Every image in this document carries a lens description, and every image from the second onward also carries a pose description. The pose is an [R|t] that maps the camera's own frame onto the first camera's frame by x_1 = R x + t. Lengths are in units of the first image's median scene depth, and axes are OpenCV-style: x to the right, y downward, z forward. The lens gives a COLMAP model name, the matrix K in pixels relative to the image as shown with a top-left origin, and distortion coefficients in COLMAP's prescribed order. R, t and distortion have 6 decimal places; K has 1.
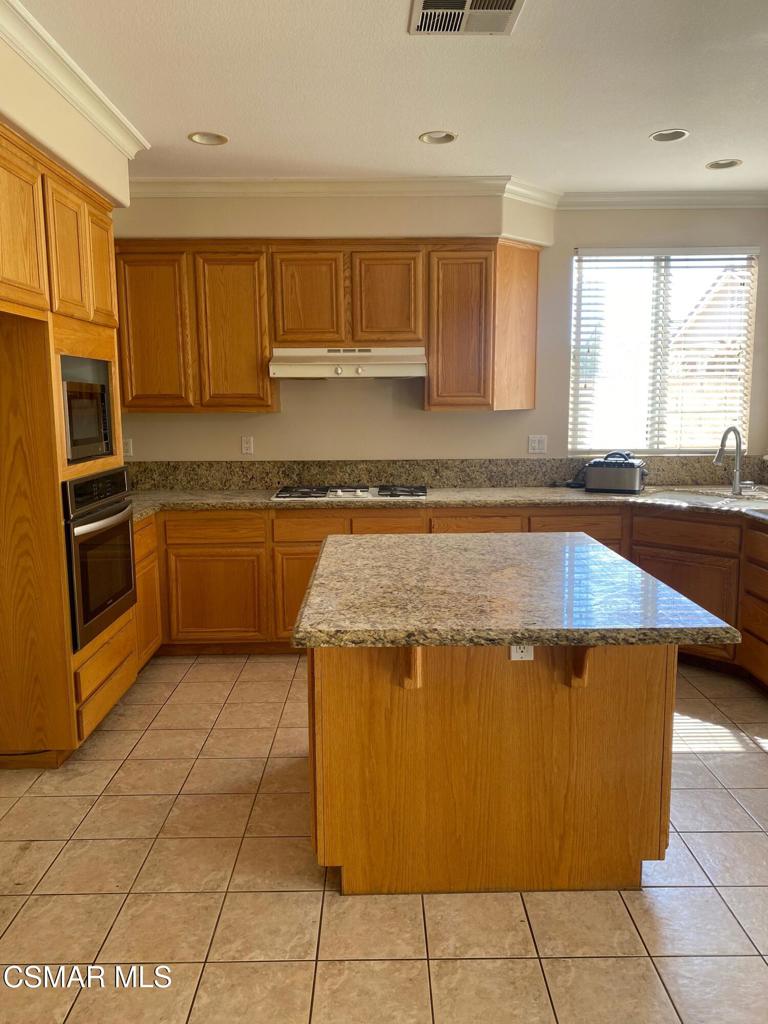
lens RADIAL K [[790.5, 0, 383.5], [0, 790.5, 516.4], [0, 0, 1]] dist [0.072200, -0.007525]
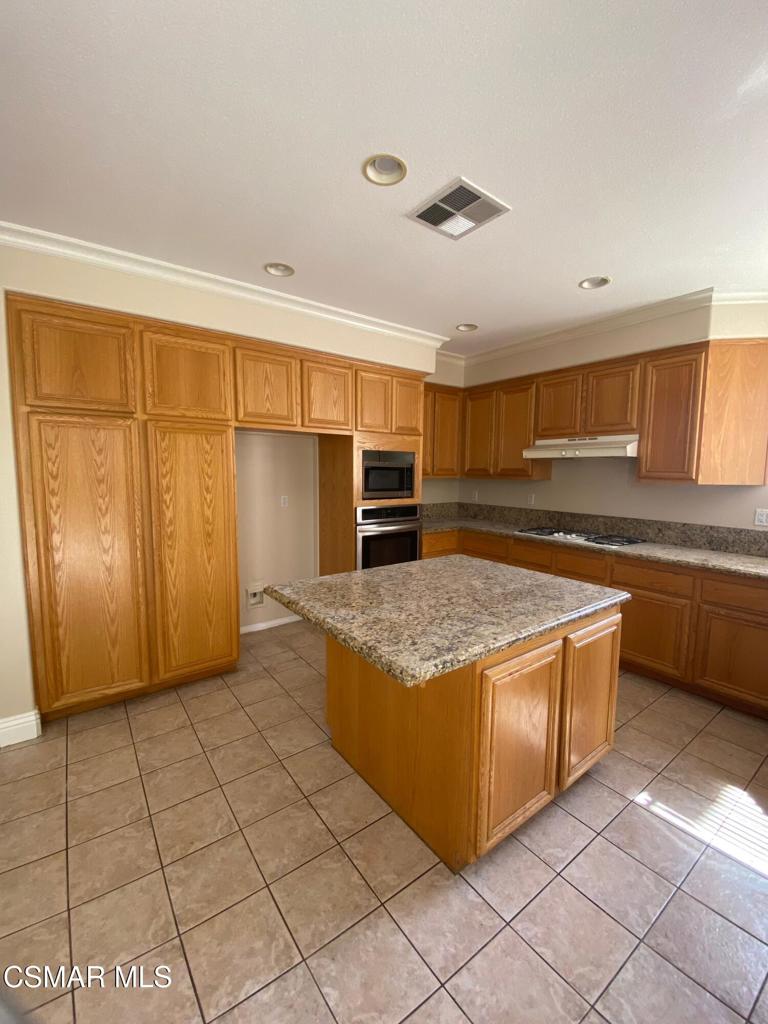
lens RADIAL K [[421.5, 0, 379.1], [0, 421.5, 513.8], [0, 0, 1]] dist [0.008306, -0.001014]
pose [[0.582334, 0.099149, -0.806881, 0.382211], [-0.136612, 0.990355, 0.023100, -0.040466], [0.801389, 0.096778, 0.590262, 0.255976]]
